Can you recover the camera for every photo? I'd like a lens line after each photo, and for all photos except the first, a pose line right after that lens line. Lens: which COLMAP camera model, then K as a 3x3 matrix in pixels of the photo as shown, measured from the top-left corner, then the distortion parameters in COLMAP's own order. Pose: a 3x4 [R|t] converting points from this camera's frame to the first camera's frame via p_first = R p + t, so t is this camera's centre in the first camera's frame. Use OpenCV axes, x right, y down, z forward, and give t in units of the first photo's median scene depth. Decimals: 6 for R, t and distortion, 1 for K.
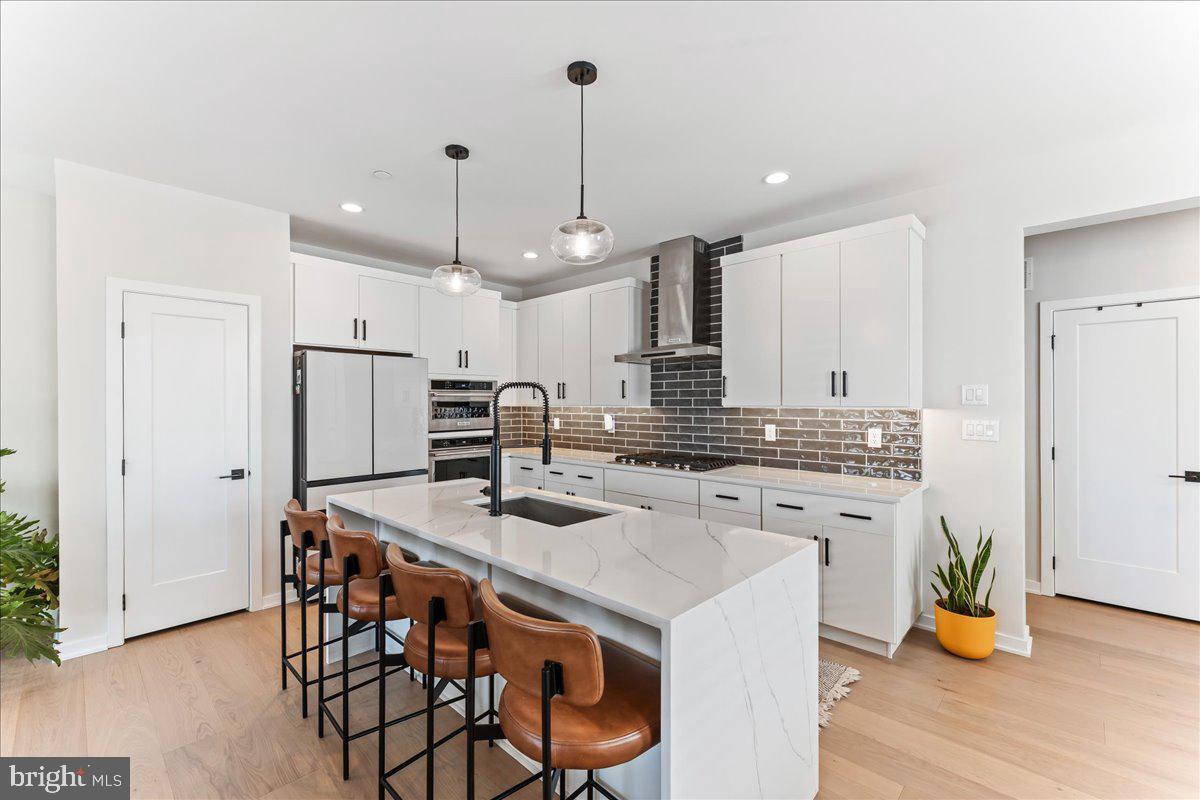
lens RADIAL K [[499.6, 0, 600.6], [0, 499.6, 406.0], [0, 0, 1]] dist [0.007686, -0.000429]
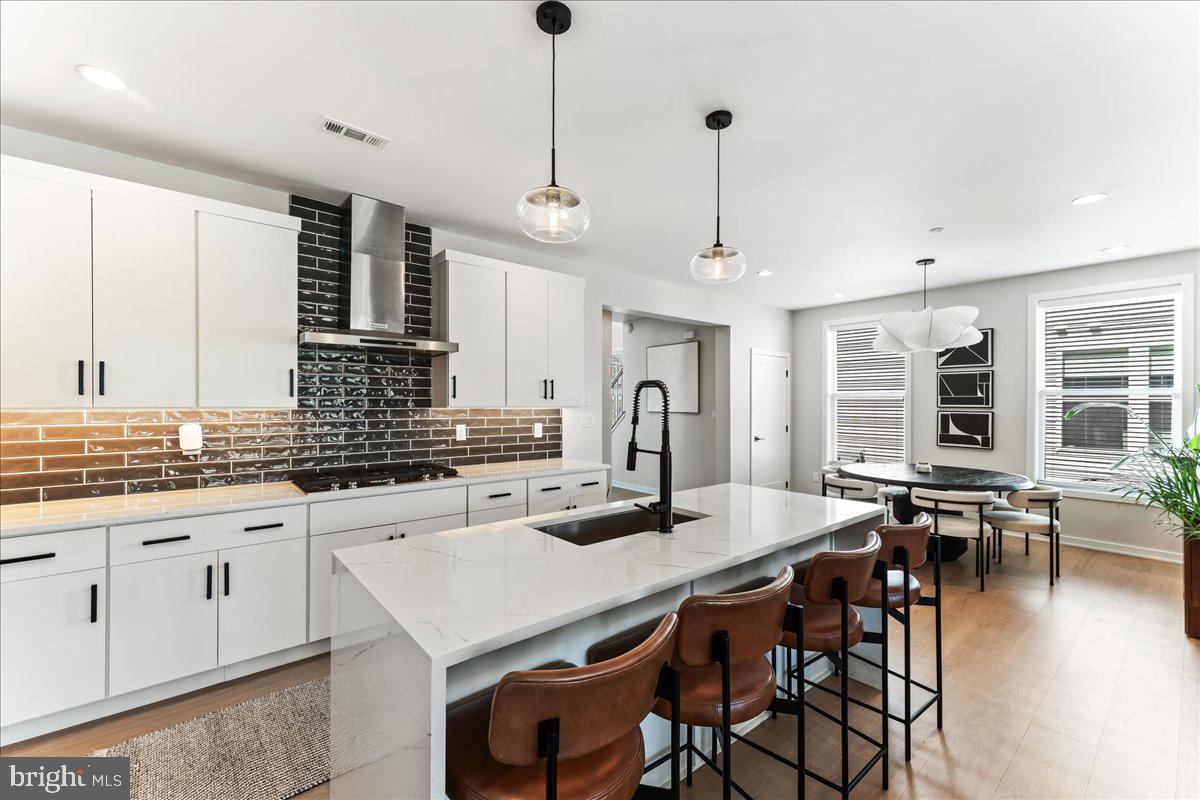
lens RADIAL K [[482.9, 0, 595.3], [0, 482.9, 403.9], [0, 0, 1]] dist [0.005813, 0.000727]
pose [[0.122426, 0.002719, 0.992474, -0.619945], [0.003734, 0.999988, -0.003200, -0.001758], [-0.992471, 0.004097, 0.122415, 0.594627]]
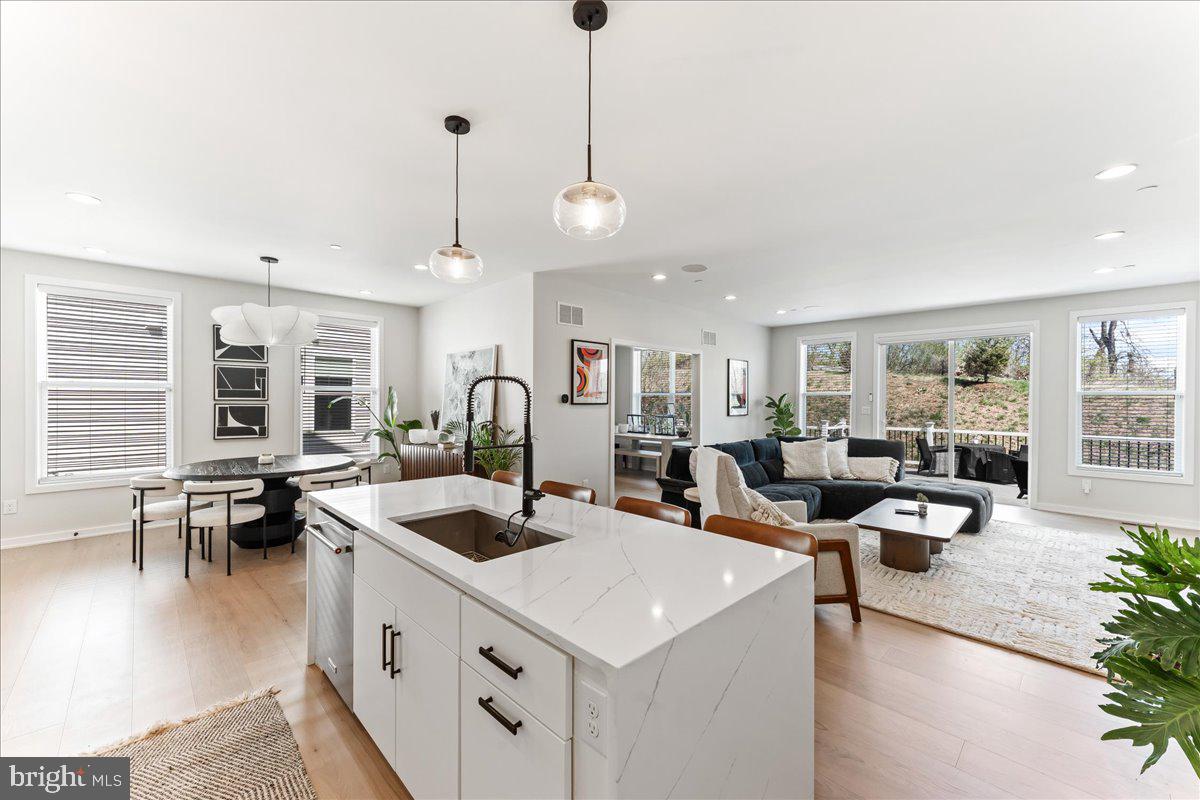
lens RADIAL K [[482.9, 0, 591.8], [0, 482.9, 401.1], [0, 0, 1]] dist [0.005813, 0.000727]
pose [[-0.999581, -0.002214, 0.028877, -0.197516], [-0.001908, 0.999942, 0.010593, -0.006875], [-0.028899, 0.010533, -0.999527, 1.134479]]
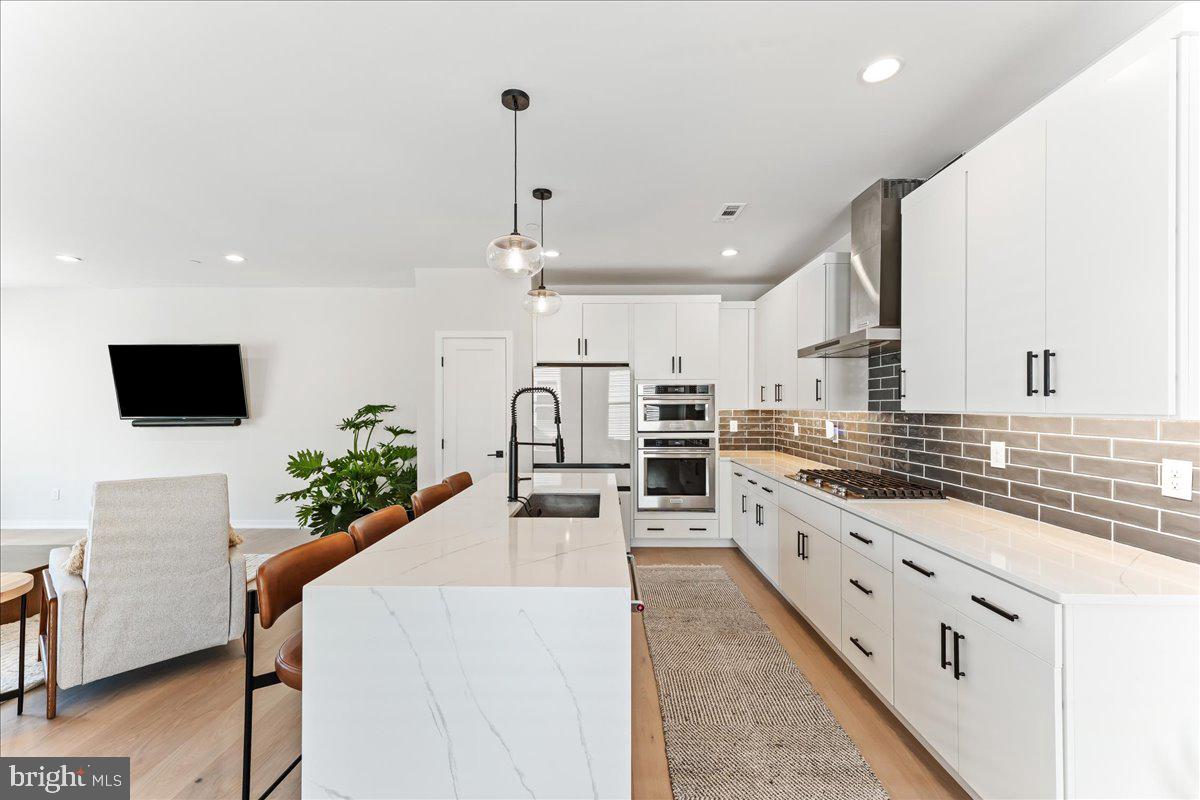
lens RADIAL K [[482.9, 0, 597.8], [0, 482.9, 406.1], [0, 0, 1]] dist [0.005813, 0.000727]
pose [[0.678507, 0.002995, -0.734588, 0.442601], [-0.007983, 0.999963, -0.003297, -0.001228], [0.734551, 0.008102, 0.678506, 0.218005]]
